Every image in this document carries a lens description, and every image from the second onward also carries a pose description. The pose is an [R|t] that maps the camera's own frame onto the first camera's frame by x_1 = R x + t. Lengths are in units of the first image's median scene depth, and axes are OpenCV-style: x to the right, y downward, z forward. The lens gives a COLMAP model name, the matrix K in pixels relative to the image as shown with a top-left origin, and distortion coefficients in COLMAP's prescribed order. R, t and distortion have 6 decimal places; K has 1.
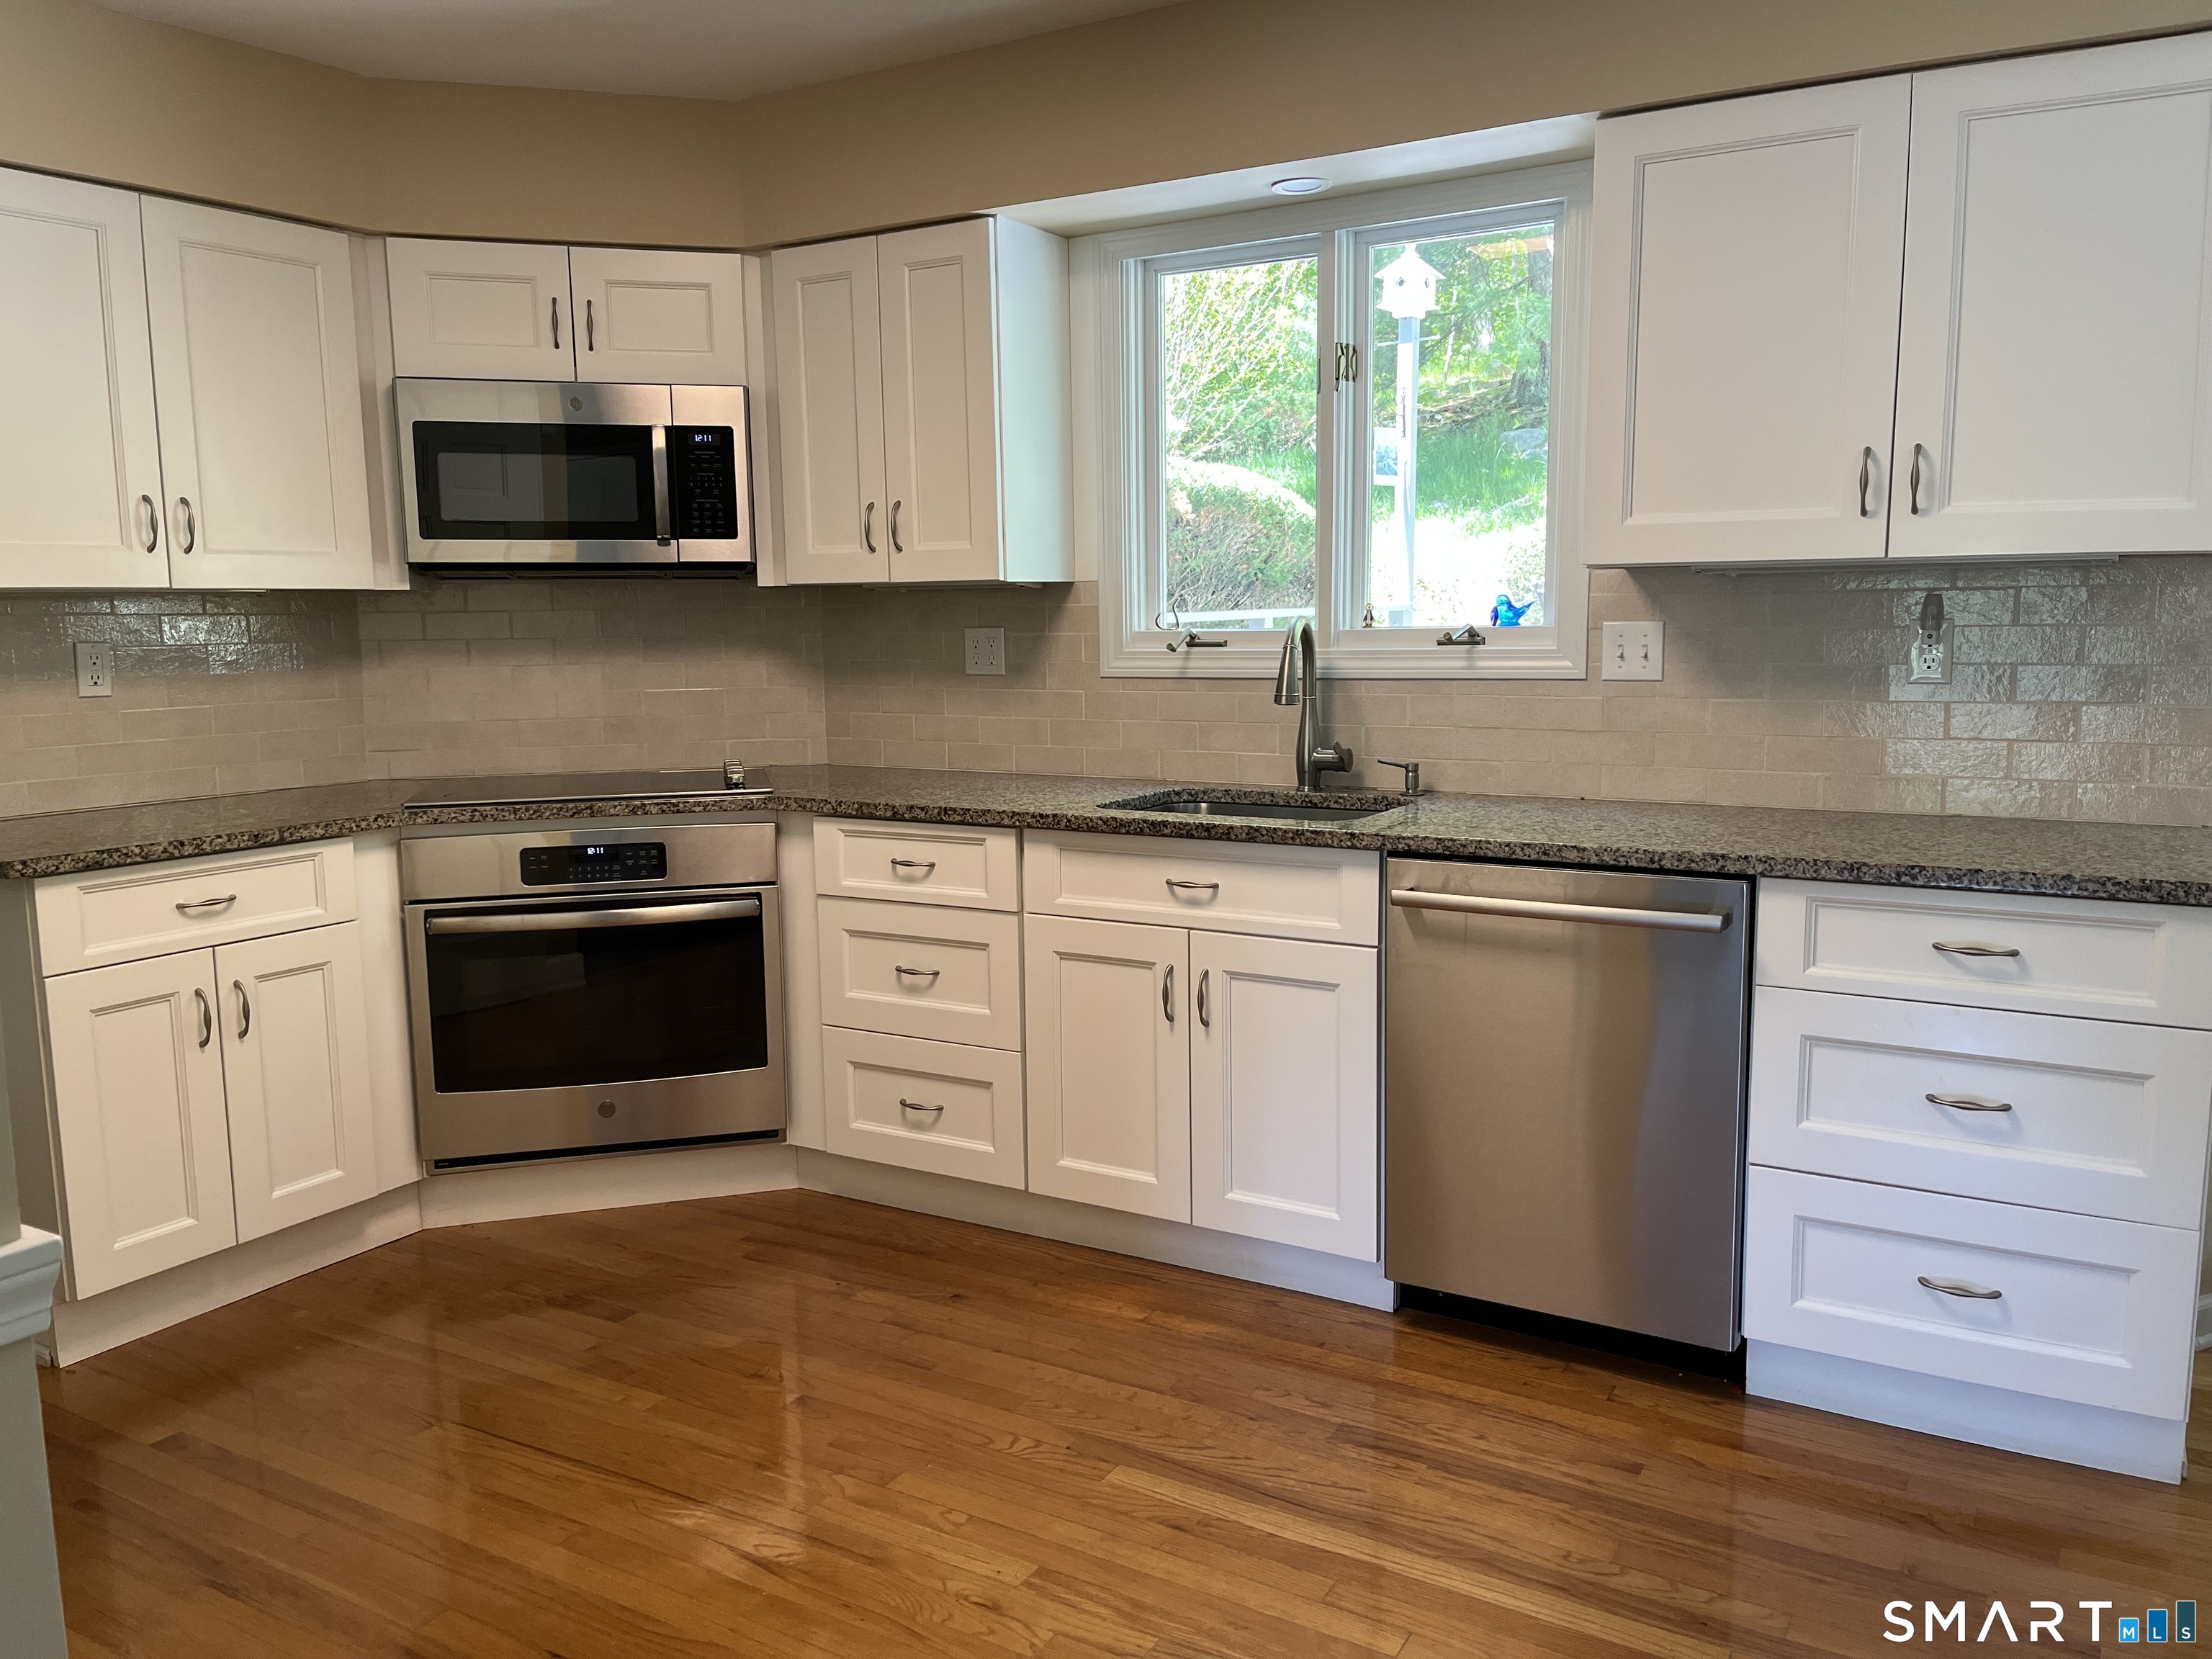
lens RADIAL K [[1679.0, 0, 1107.1], [0, 1679.0, 830.0], [0, 0, 1]] dist [-0.004373, -0.003669]
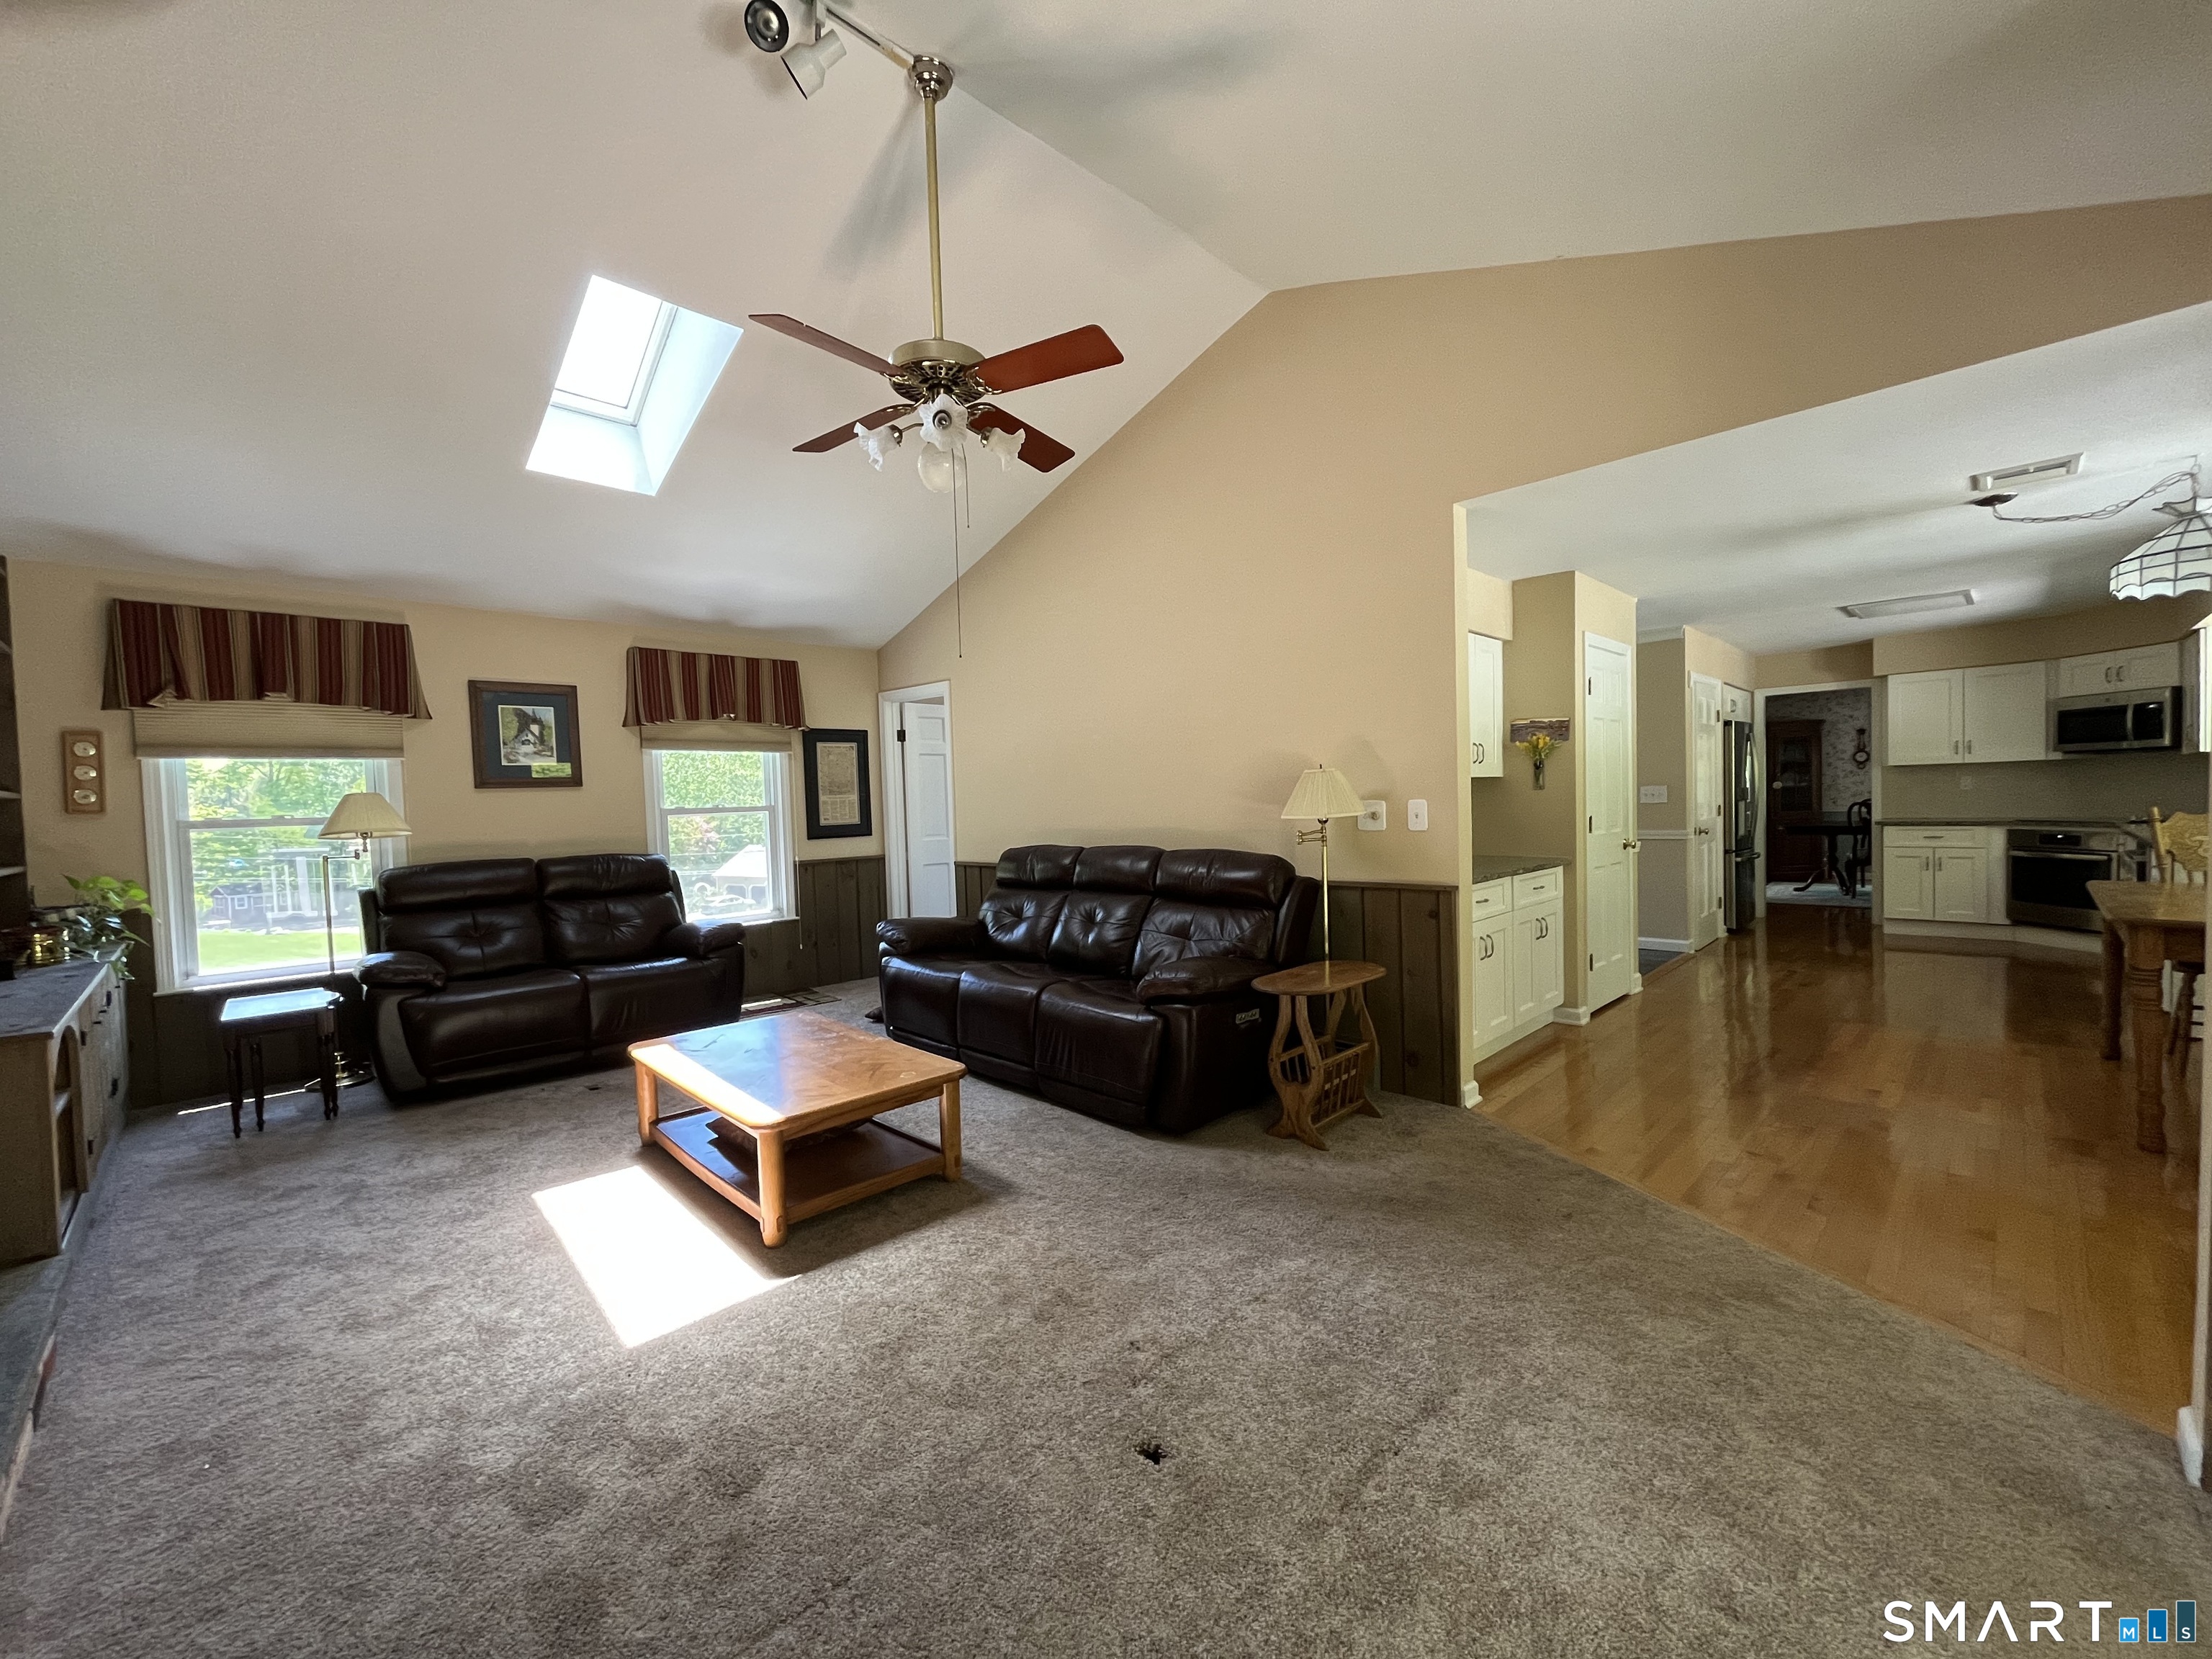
lens RADIAL K [[893.4, 0, 1100.2], [0, 893.4, 830.9], [0, 0, 1]] dist [-0.000348, 0.000027]
pose [[-0.256917, 0.054462, -0.964898, 2.565613], [-0.094318, 0.992232, 0.081118, 0.050463], [0.961820, 0.111848, -0.249785, -0.549416]]
